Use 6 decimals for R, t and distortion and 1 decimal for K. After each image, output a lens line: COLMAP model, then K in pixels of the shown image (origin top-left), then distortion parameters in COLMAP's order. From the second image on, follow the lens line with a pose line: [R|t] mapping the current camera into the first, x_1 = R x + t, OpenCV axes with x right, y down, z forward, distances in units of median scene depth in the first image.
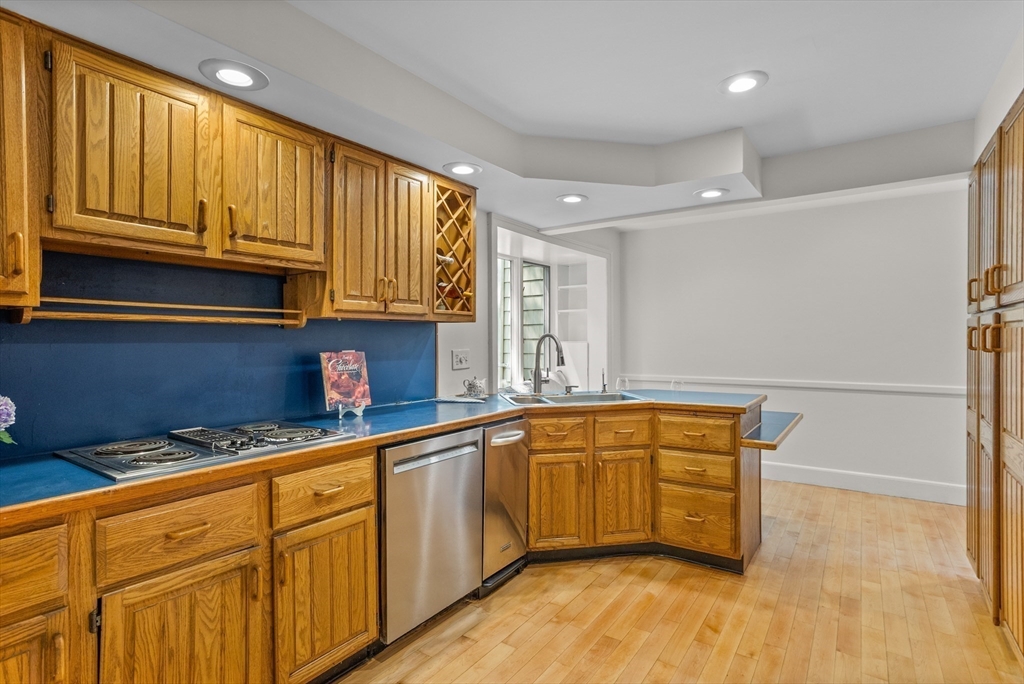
lens RADIAL K [[506.5, 0, 512.7], [0, 506.5, 345.2], [0, 0, 1]] dist [-0.025161, 0.007981]
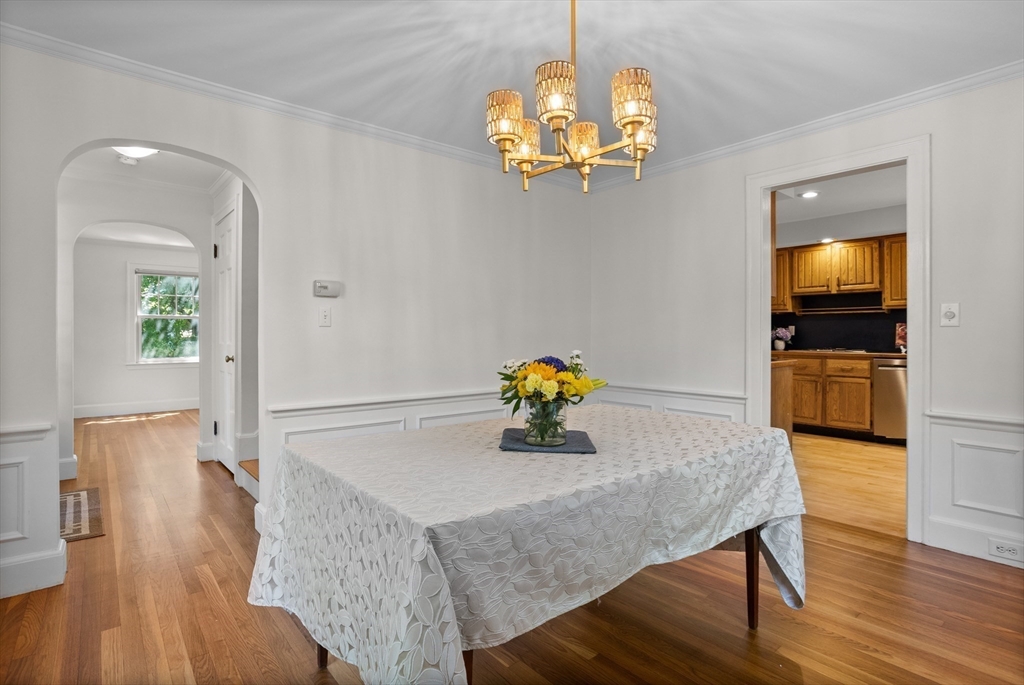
lens RADIAL K [[506.5, 0, 511.5], [0, 506.5, 337.7], [0, 0, 1]] dist [-0.025161, 0.007981]
pose [[-0.273988, 0.012566, -0.961651, 2.974740], [-0.007526, 0.999856, 0.015210, 0.075000], [0.961704, 0.011405, -0.273854, -0.105731]]
